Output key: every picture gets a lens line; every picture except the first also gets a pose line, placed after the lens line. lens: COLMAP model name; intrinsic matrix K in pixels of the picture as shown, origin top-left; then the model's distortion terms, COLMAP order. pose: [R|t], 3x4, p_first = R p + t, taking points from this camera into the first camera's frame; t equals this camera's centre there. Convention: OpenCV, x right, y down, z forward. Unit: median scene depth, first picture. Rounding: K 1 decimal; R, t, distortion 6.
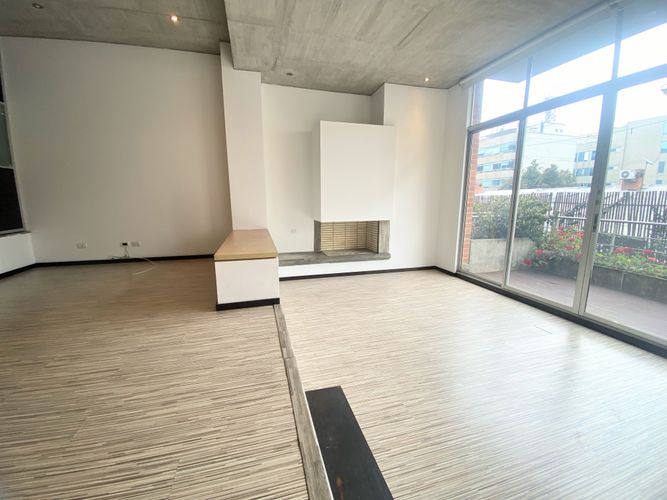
lens RADIAL K [[274.3, 0, 331.2], [0, 274.3, 248.6], [0, 0, 1]] dist [0.013548, -0.016045]
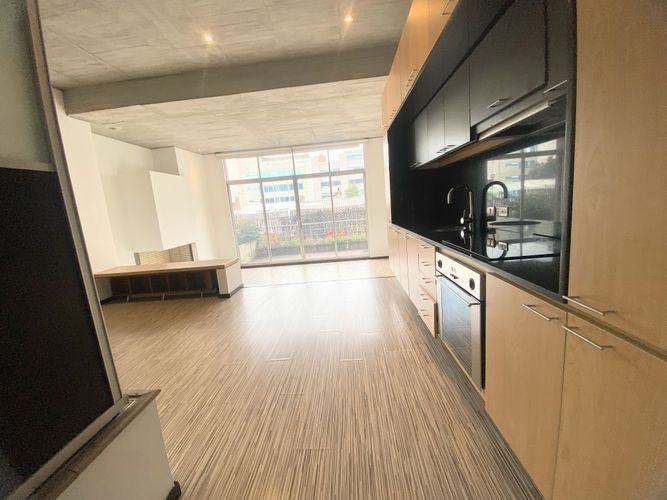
lens RADIAL K [[274.3, 0, 329.7], [0, 274.3, 248.5], [0, 0, 1]] dist [0.013548, -0.016045]
pose [[0.322159, -0.173928, 0.930571, -1.141764], [0.248660, 0.964010, 0.094093, -0.043325], [-0.913445, 0.201083, 0.353813, -0.139710]]
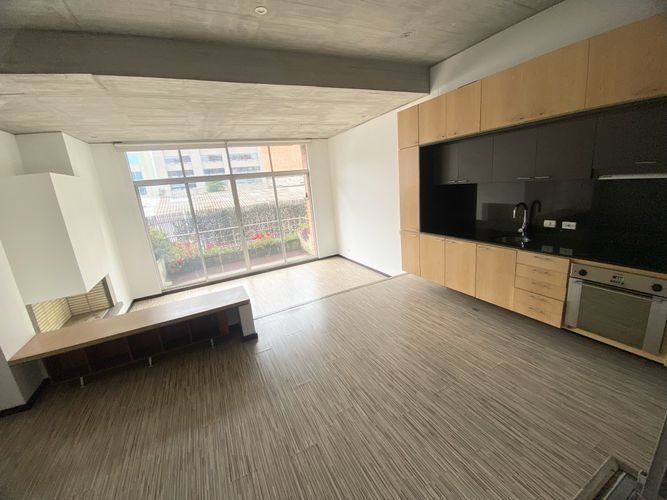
lens RADIAL K [[274.3, 0, 332.2], [0, 274.3, 248.8], [0, 0, 1]] dist [0.013548, -0.016045]
pose [[-0.191777, -0.214632, 0.957682, -1.119245], [0.265319, 0.928123, 0.261137, -0.287814], [-0.944896, 0.304171, -0.121047, 0.450737]]
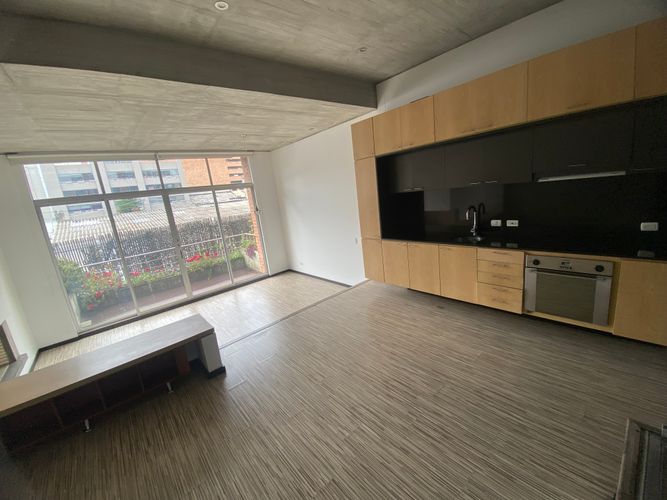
lens RADIAL K [[274.3, 0, 333.0], [0, 274.3, 248.5], [0, 0, 1]] dist [0.013548, -0.016045]
pose [[-0.426789, -0.139995, 0.893450, -1.052004], [0.274862, 0.921129, 0.275630, -0.299278], [-0.861569, 0.363212, -0.354649, 0.549403]]
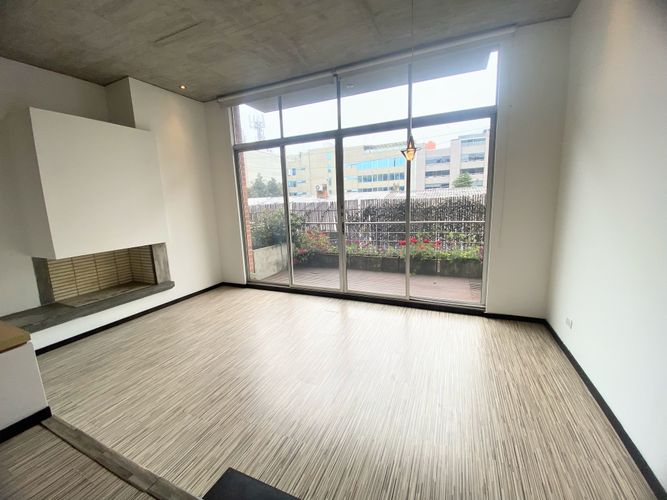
lens RADIAL K [[274.3, 0, 332.4], [0, 274.3, 246.6], [0, 0, 1]] dist [0.013548, -0.016045]
pose [[0.631170, -0.144664, 0.762035, -0.136451], [0.170666, 0.984278, 0.045496, -0.053731], [-0.756636, 0.101338, 0.645936, 0.092676]]
